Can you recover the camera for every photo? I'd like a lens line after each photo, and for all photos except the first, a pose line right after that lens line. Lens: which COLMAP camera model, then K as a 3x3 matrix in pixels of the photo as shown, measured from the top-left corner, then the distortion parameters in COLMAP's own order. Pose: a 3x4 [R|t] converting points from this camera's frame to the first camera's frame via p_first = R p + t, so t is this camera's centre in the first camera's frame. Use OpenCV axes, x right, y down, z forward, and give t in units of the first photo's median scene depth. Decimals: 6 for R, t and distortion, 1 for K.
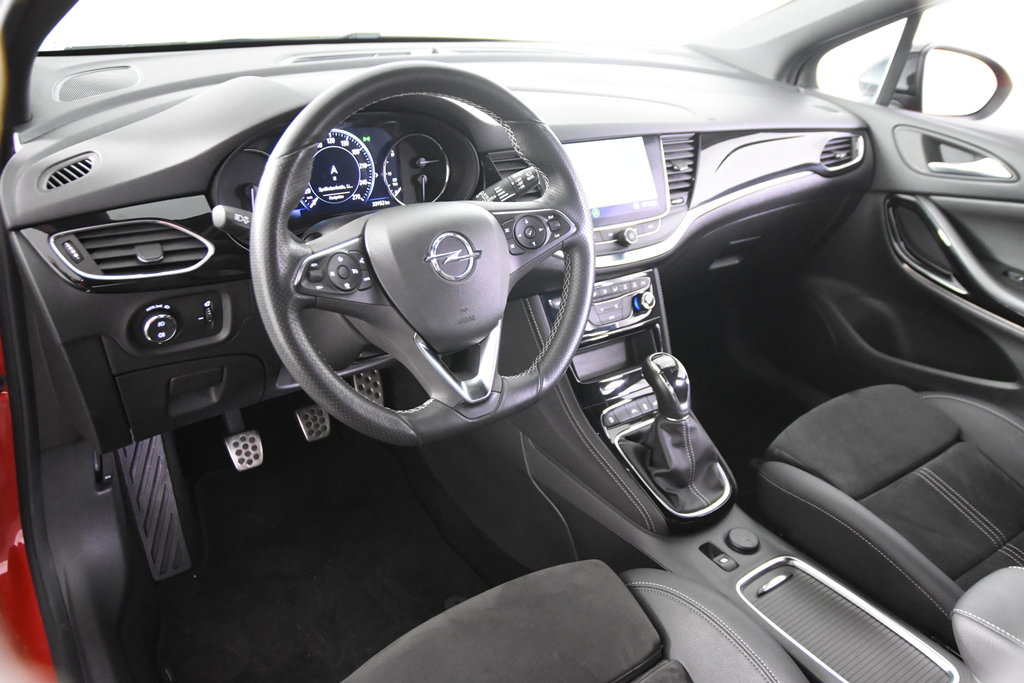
lens RADIAL K [[789.0, 0, 486.5], [0, 789.0, 347.2], [0, 0, 1]] dist [-0.086795, 0.084570]
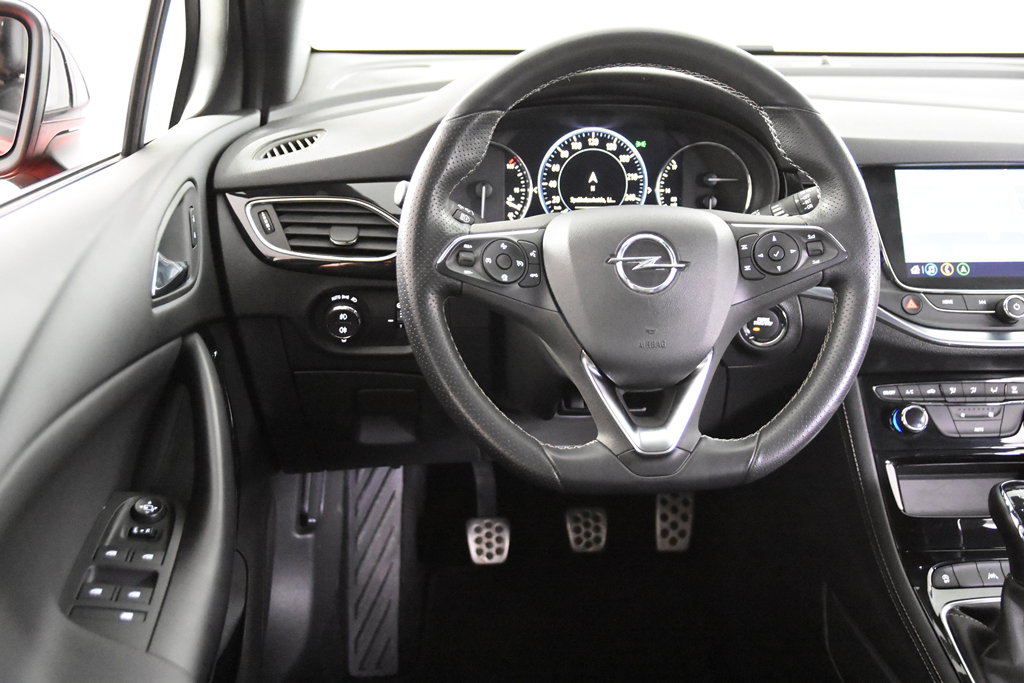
lens RADIAL K [[1122.4, 0, 512.2], [0, 1122.4, 348.7], [0, 0, 1]] dist [0.009628, 0.000000]
pose [[0.871507, 0.114778, -0.476761, 0.305908], [-0.196069, 0.972688, -0.124239, 0.106595], [0.449480, 0.201753, 0.870209, -0.014974]]
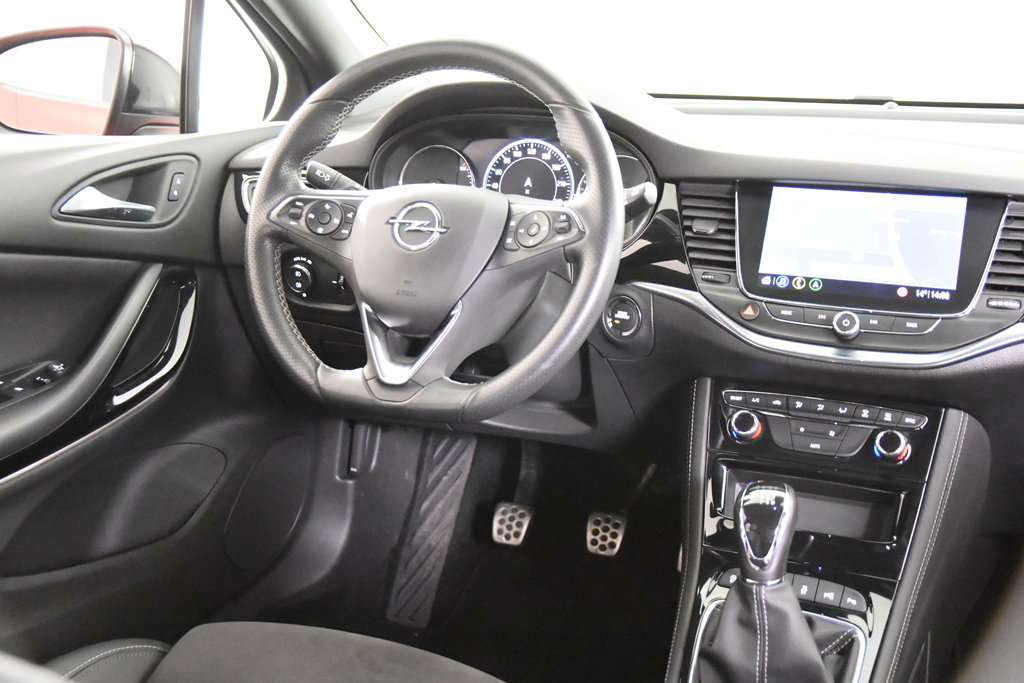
lens RADIAL K [[1122.4, 0, 520.3], [0, 1122.4, 347.3], [0, 0, 1]] dist [0.009628, 0.000000]
pose [[0.560946, 0.158377, -0.812561, 0.904710], [-0.376782, 0.922820, -0.080240, 0.063384], [0.737140, 0.351169, 0.577326, 0.292981]]
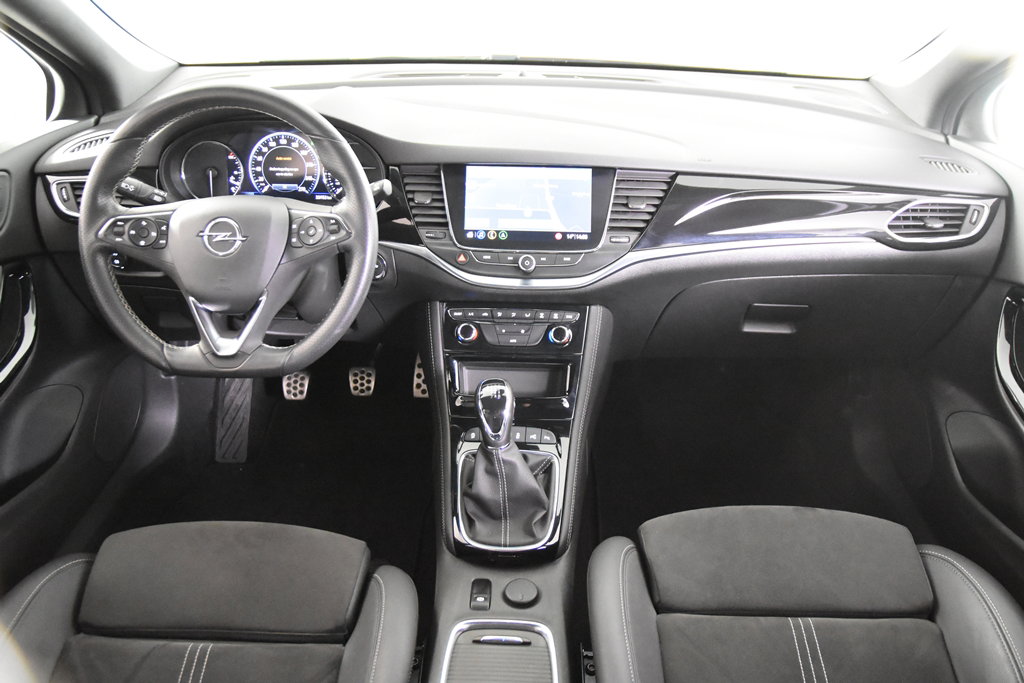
lens RADIAL K [[789.0, 0, 494.9], [0, 789.0, 341.2], [0, 0, 1]] dist [-0.086795, 0.084570]
pose [[0.803969, 0.226437, -0.549872, 0.819374], [-0.241535, 0.969301, 0.046009, -0.092175], [0.543410, 0.095824, 0.833981, 0.169487]]
